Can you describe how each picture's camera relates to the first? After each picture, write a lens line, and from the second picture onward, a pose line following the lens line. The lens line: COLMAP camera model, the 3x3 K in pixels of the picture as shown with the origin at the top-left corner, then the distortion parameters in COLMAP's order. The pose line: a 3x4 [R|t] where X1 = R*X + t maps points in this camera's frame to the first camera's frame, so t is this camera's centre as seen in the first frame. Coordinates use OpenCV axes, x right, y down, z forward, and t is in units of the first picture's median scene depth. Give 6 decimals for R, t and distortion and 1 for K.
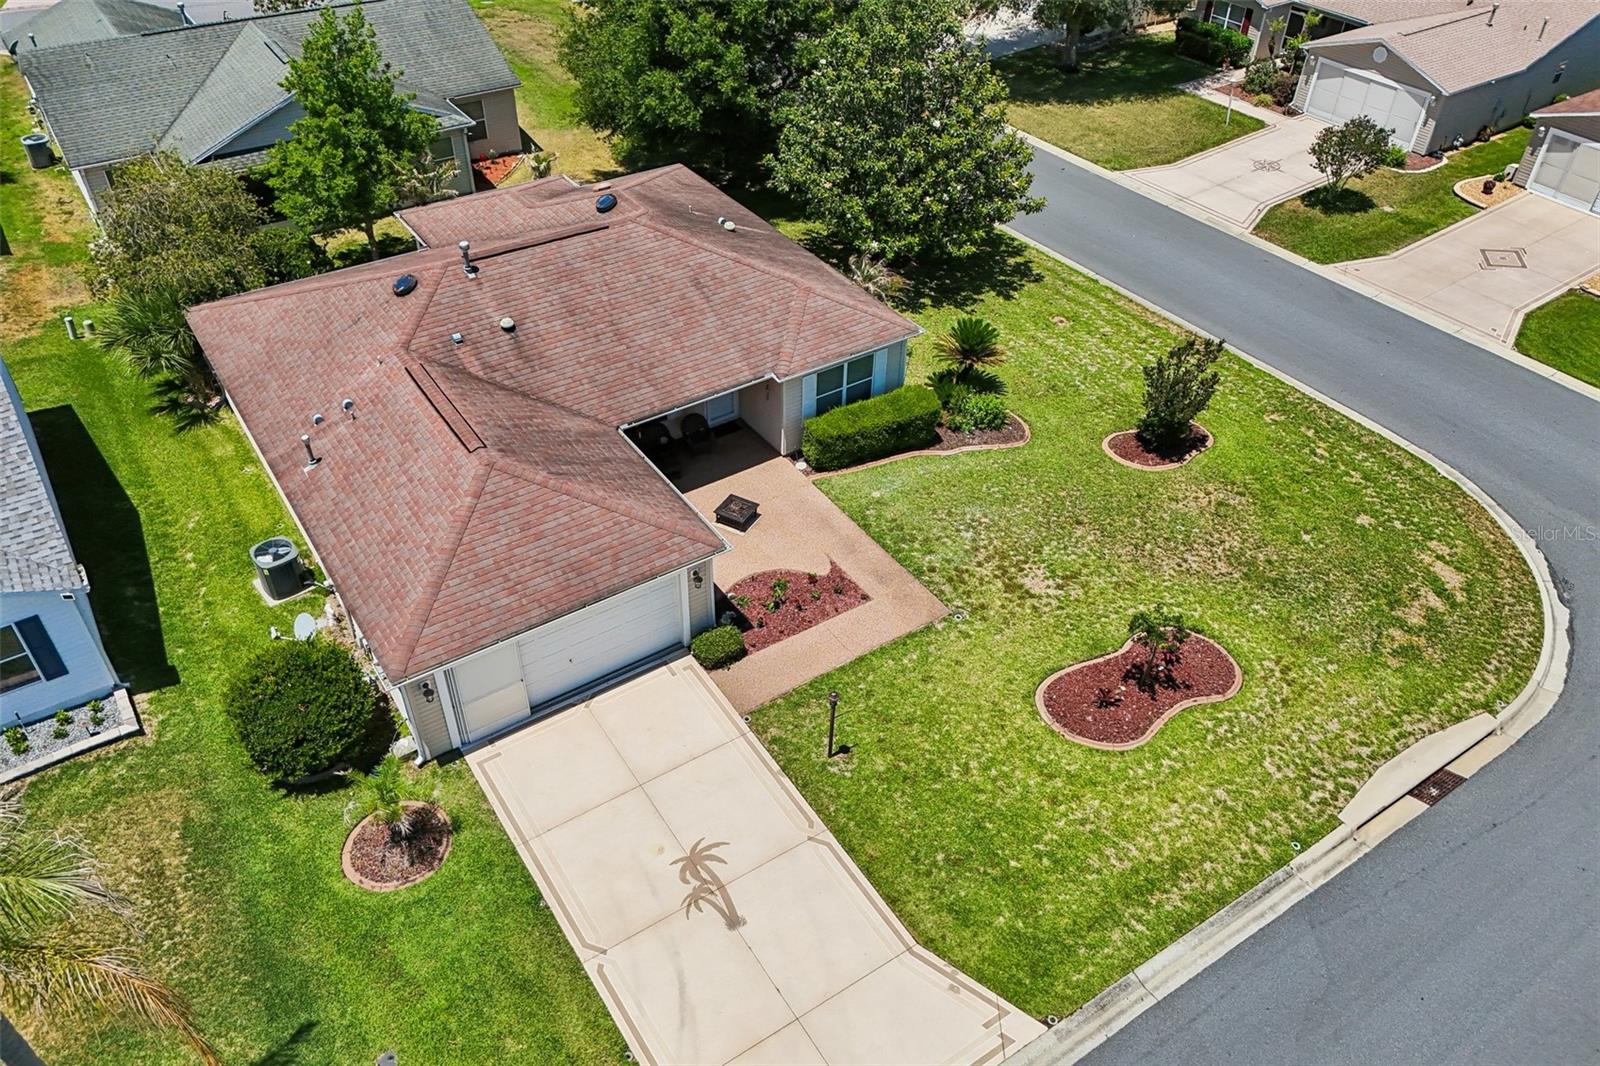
lens RADIAL K [[1180.5, 0, 795.3], [0, 1180.5, 533.9], [0, 0, 1]] dist [0.063875, -0.057435]
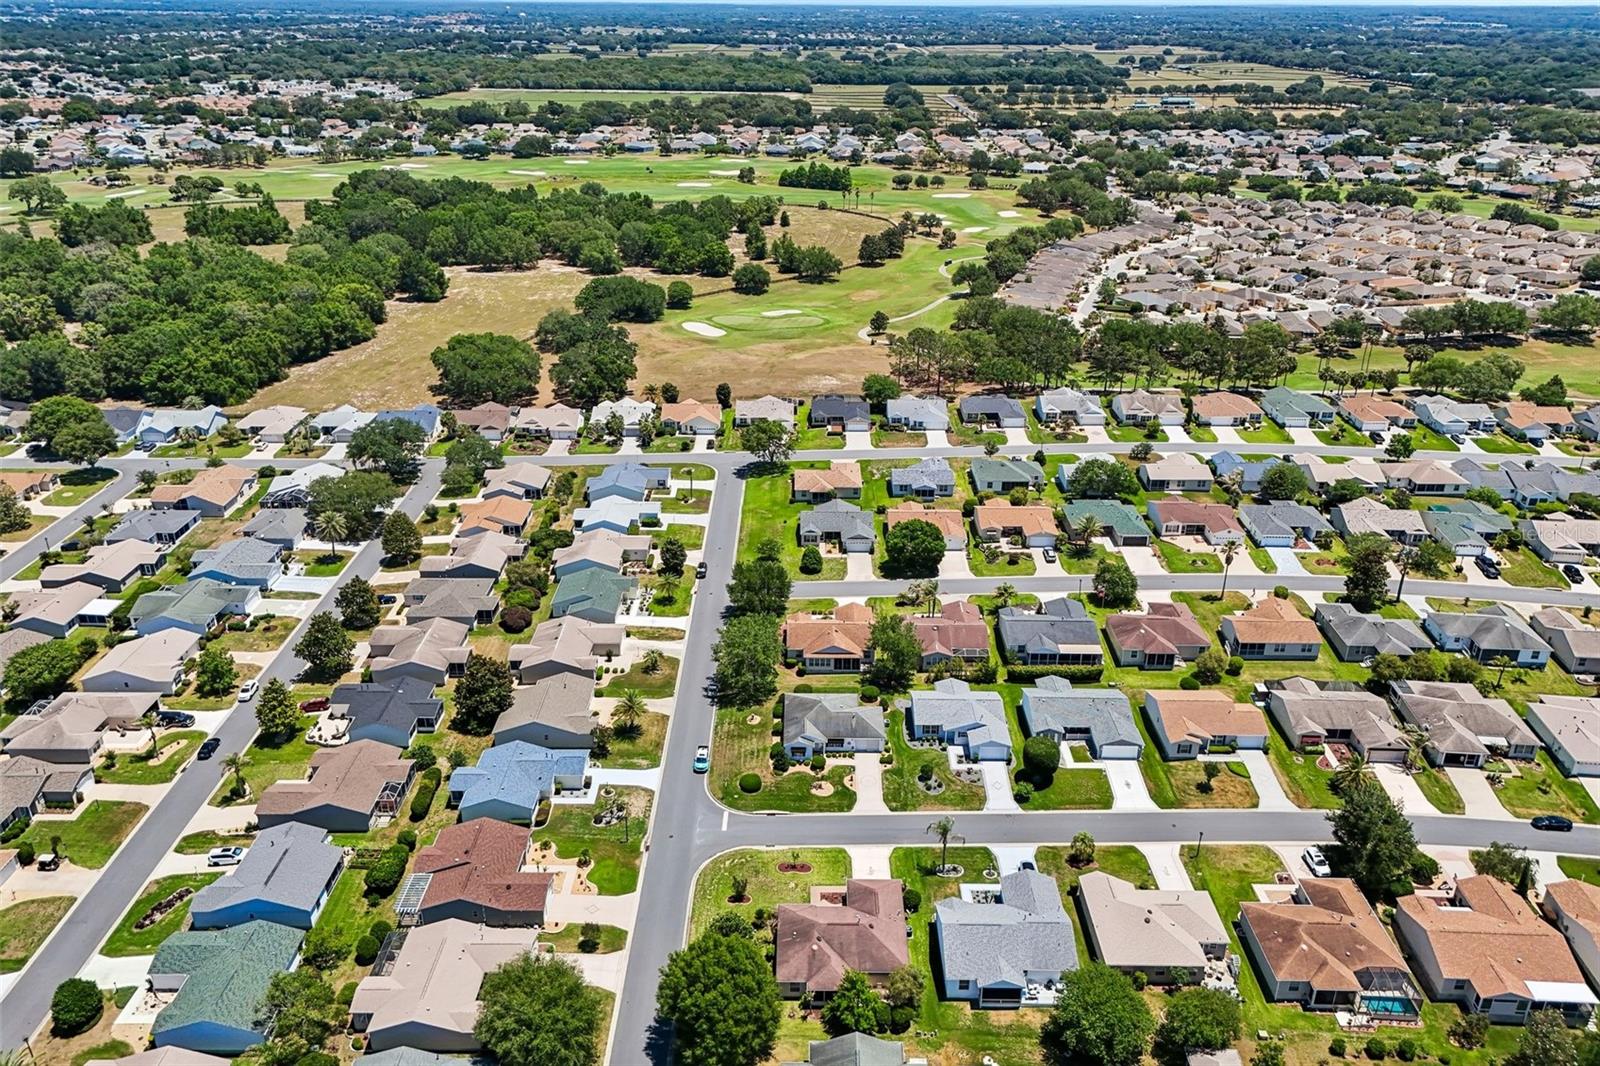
lens RADIAL K [[1180.5, 0, 801.7], [0, 1180.5, 533.1], [0, 0, 1]] dist [0.063875, -0.057435]
pose [[-0.827697, -0.244306, 0.505204, -2.503245], [0.347890, 0.483012, 0.803537, -5.814253], [-0.440329, 0.840841, -0.314796, 1.480785]]
